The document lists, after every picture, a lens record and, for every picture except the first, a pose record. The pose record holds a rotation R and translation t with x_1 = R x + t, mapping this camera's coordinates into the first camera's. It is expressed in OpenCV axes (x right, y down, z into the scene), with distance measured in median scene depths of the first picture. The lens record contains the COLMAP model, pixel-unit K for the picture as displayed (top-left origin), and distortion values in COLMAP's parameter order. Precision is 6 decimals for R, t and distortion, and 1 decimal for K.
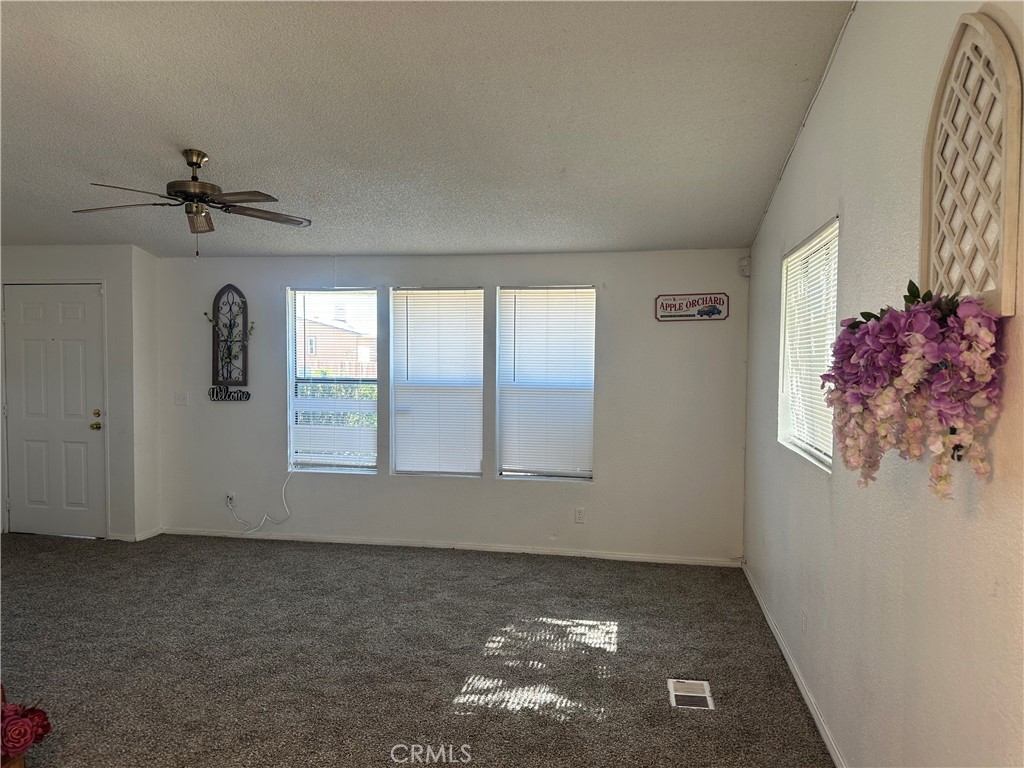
lens RADIAL K [[712.3, 0, 511.8], [0, 712.3, 389.0], [0, 0, 1]] dist [0.106381, -0.158567]
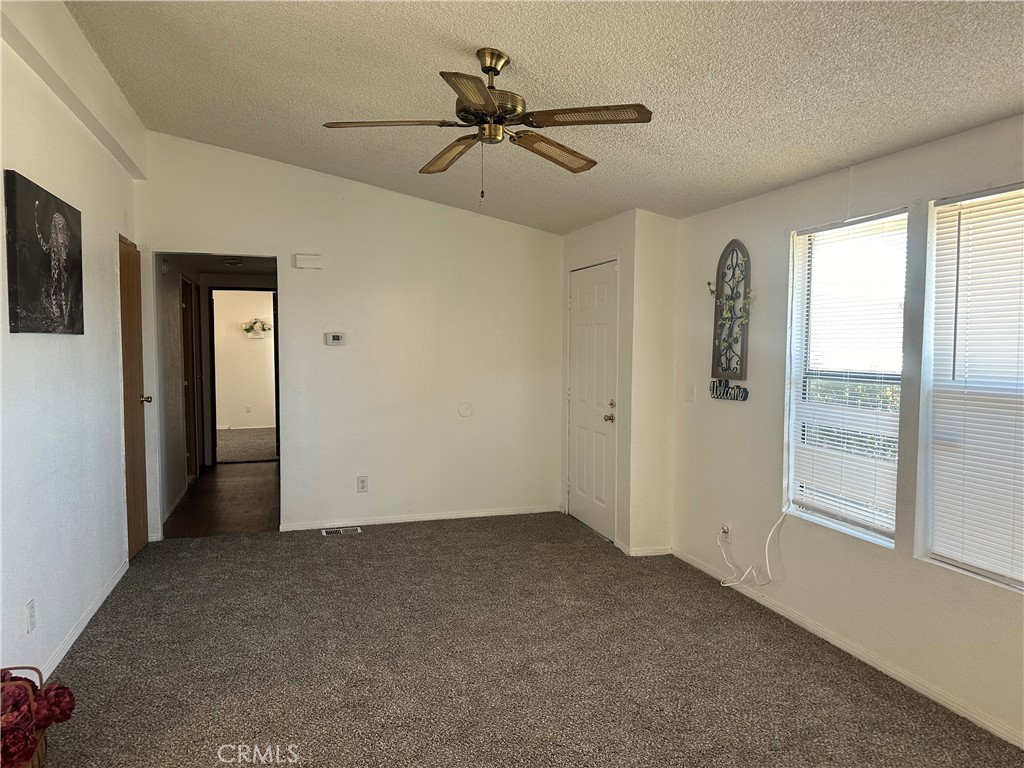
lens RADIAL K [[712.3, 0, 511.8], [0, 712.3, 389.0], [0, 0, 1]] dist [0.106381, -0.158567]
pose [[0.465894, 0.050602, -0.883393, 0.156772], [-0.040801, 0.998530, 0.035679, -0.011788], [0.883900, 0.019421, 0.467273, 0.468208]]
